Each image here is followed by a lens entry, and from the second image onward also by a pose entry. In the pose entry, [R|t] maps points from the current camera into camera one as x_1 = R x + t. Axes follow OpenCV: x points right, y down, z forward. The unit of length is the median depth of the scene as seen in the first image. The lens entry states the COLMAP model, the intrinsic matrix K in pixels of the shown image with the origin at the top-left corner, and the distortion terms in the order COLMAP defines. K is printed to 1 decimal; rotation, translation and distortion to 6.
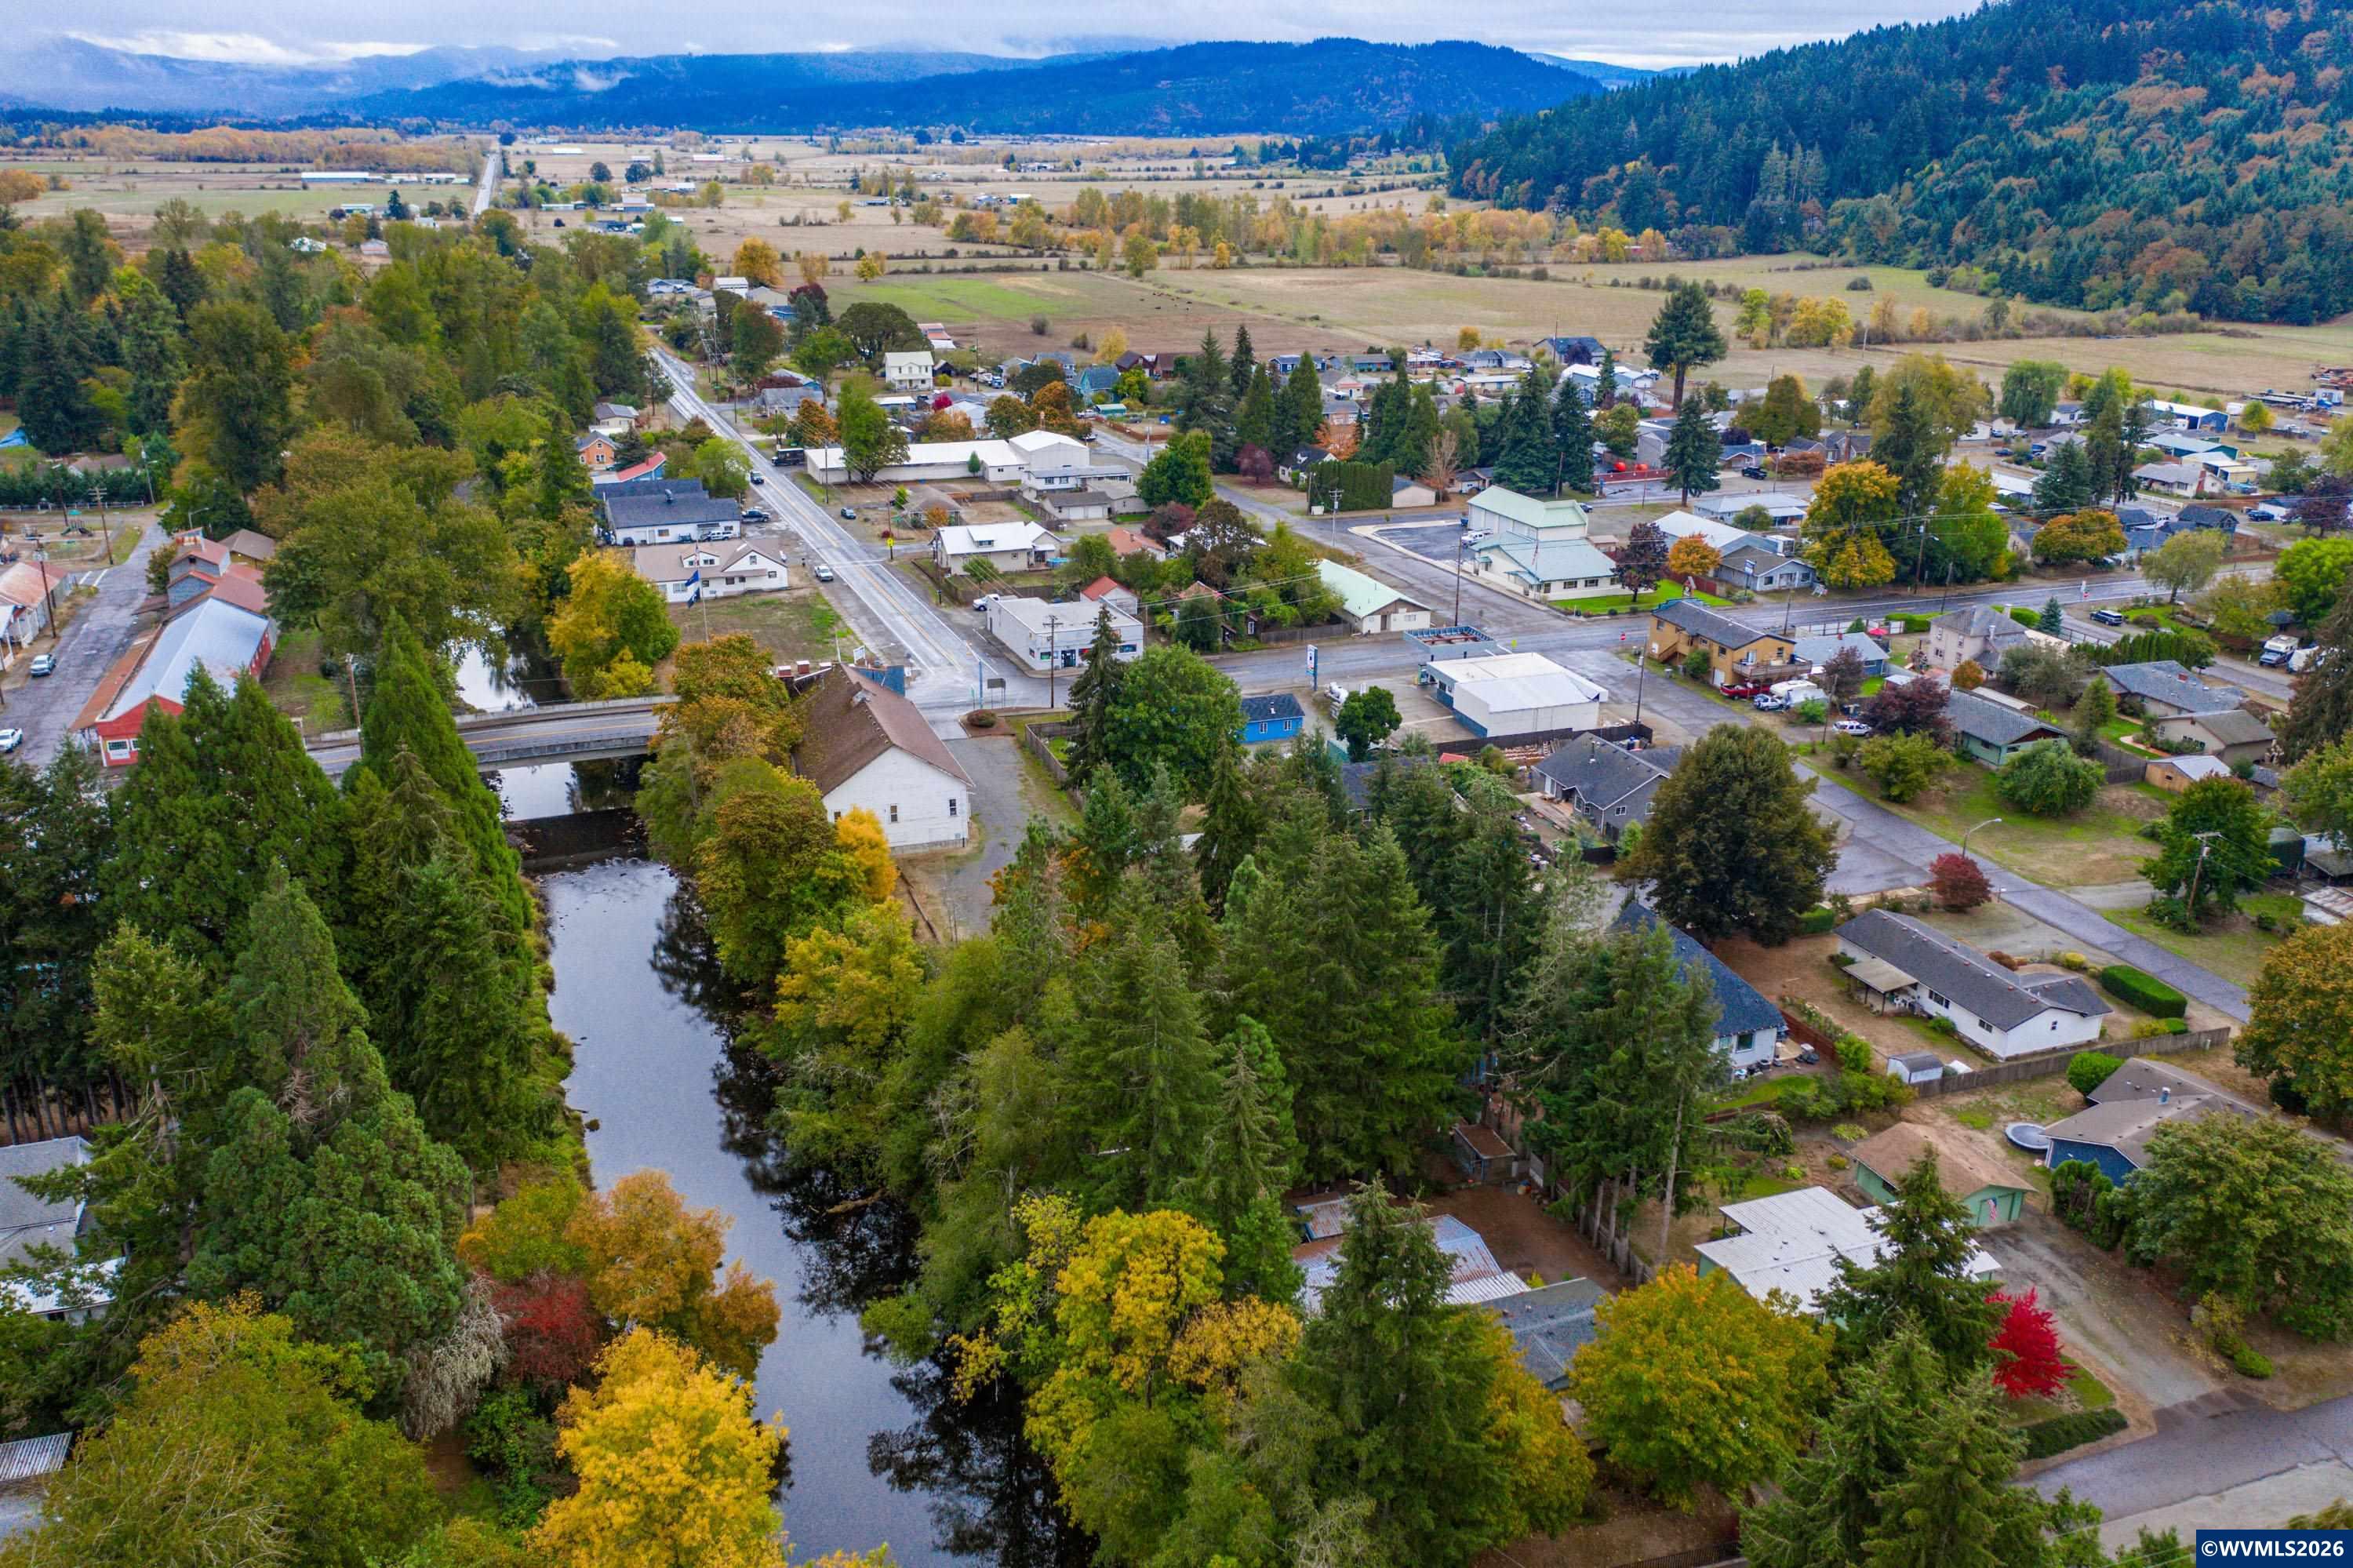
lens RADIAL K [[1862.6, 0, 1179.8], [0, 1862.6, 774.9], [0, 0, 1]] dist [-0.012001, 0.005795]
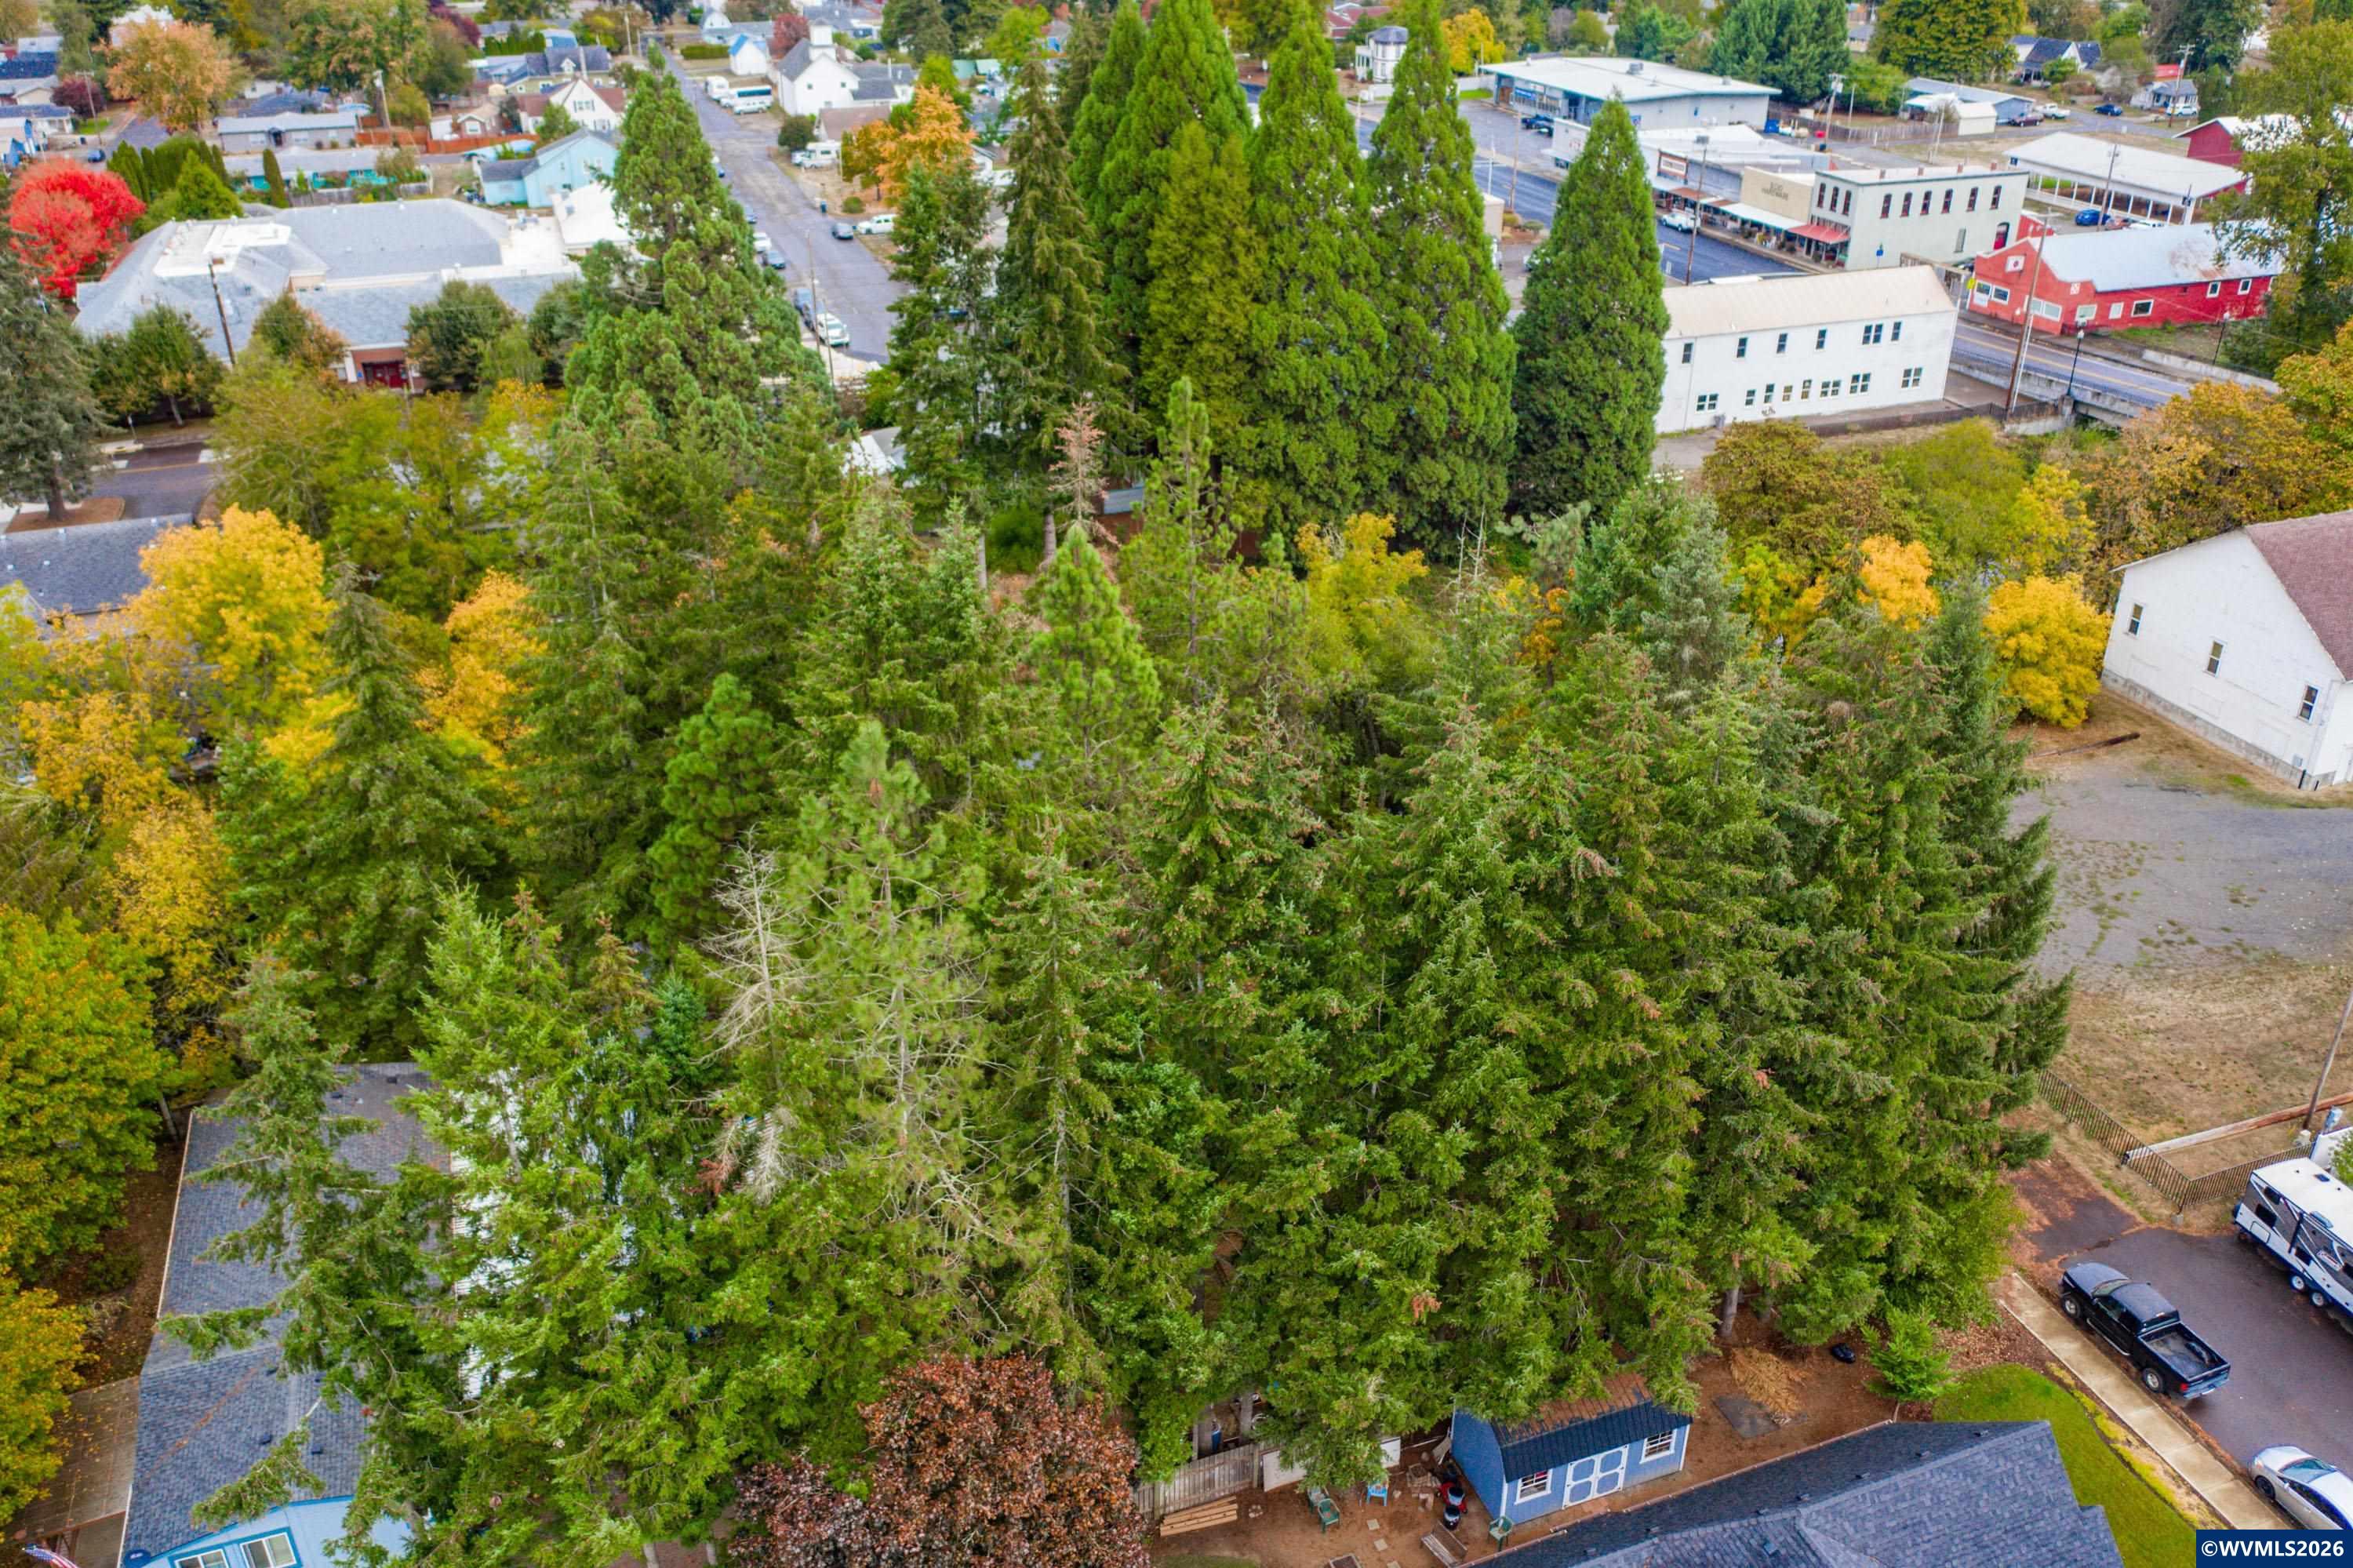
lens RADIAL K [[1864.4, 0, 1176.5], [0, 1864.4, 784.0], [0, 0, 1]] dist [-0.016345, 0.002096]
pose [[0.006709, 0.460395, -0.887689, 0.091561], [-0.330016, 0.838992, 0.432644, -0.022142], [0.943952, 0.290049, 0.157566, 0.175347]]
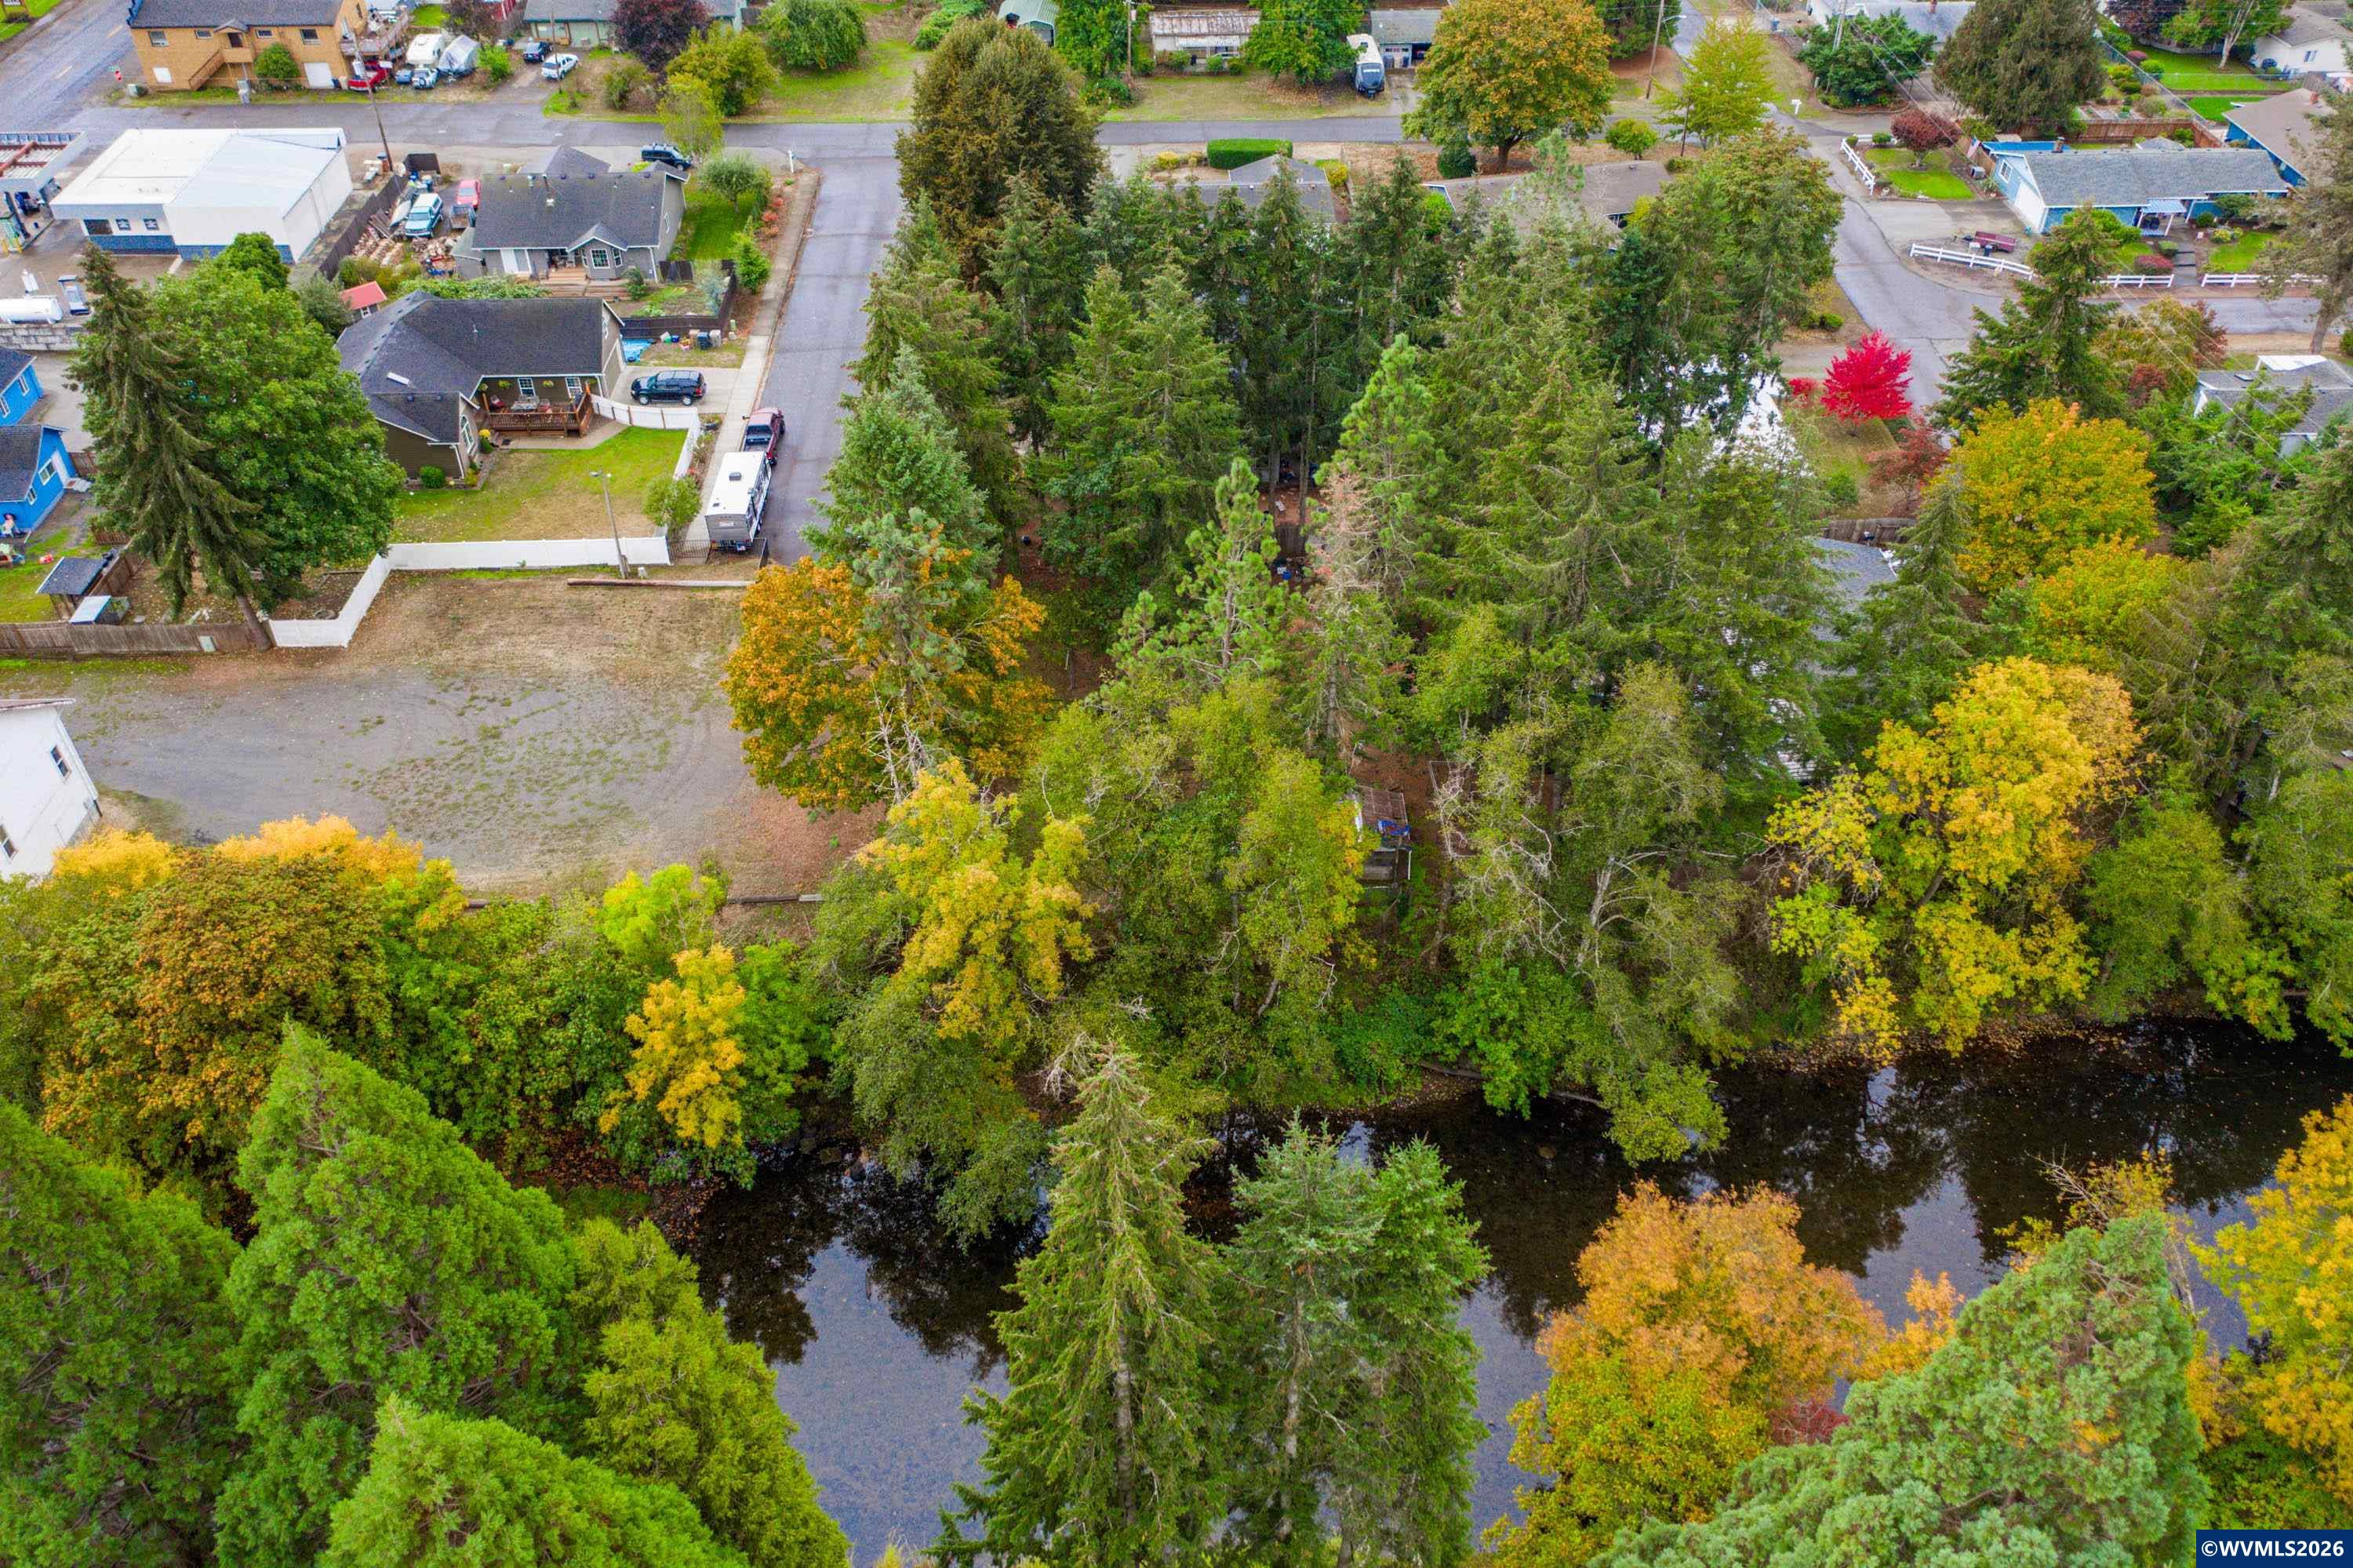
lens RADIAL K [[1862.6, 0, 1179.8], [0, 1862.6, 774.9], [0, 0, 1]] dist [-0.012001, 0.005795]
pose [[0.300748, -0.613016, 0.730590, -0.108926], [0.317404, 0.786722, 0.529456, -0.040467], [-0.899336, 0.072659, 0.431179, 0.142656]]
